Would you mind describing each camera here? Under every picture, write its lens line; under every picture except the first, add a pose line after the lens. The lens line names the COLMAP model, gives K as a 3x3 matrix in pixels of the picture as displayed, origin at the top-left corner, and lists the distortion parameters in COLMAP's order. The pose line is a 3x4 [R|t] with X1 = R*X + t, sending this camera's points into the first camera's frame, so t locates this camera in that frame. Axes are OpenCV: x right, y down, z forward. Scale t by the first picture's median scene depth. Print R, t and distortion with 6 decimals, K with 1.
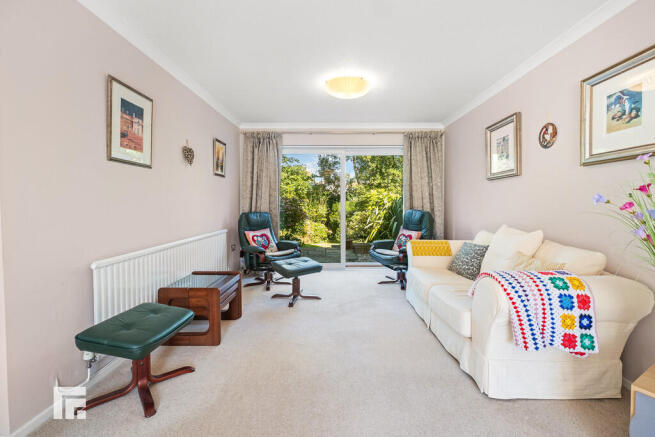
lens RADIAL K [[286.0, 0, 334.2], [0, 286.0, 208.1], [0, 0, 1]] dist [0.000004, 0.000248]
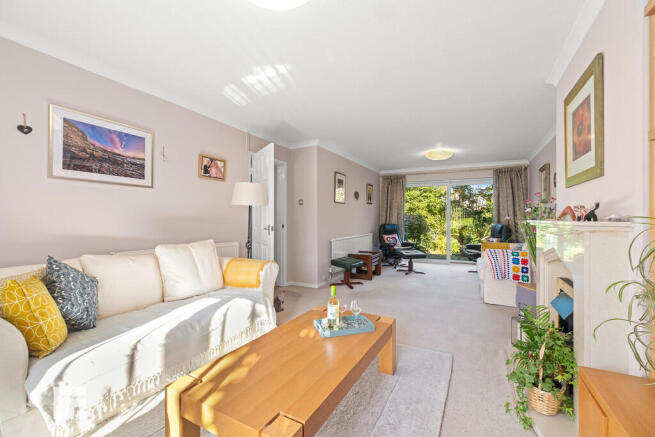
lens RADIAL K [[278.8, 0, 327.5], [0, 278.8, 218.5], [0, 0, 1]] dist [0.000057, 0.000027]
pose [[0.880074, 0.004515, -0.474814, 0.197833], [-0.012768, 0.999818, -0.014160, 0.010335], [0.474664, 0.018525, 0.879972, -0.655157]]
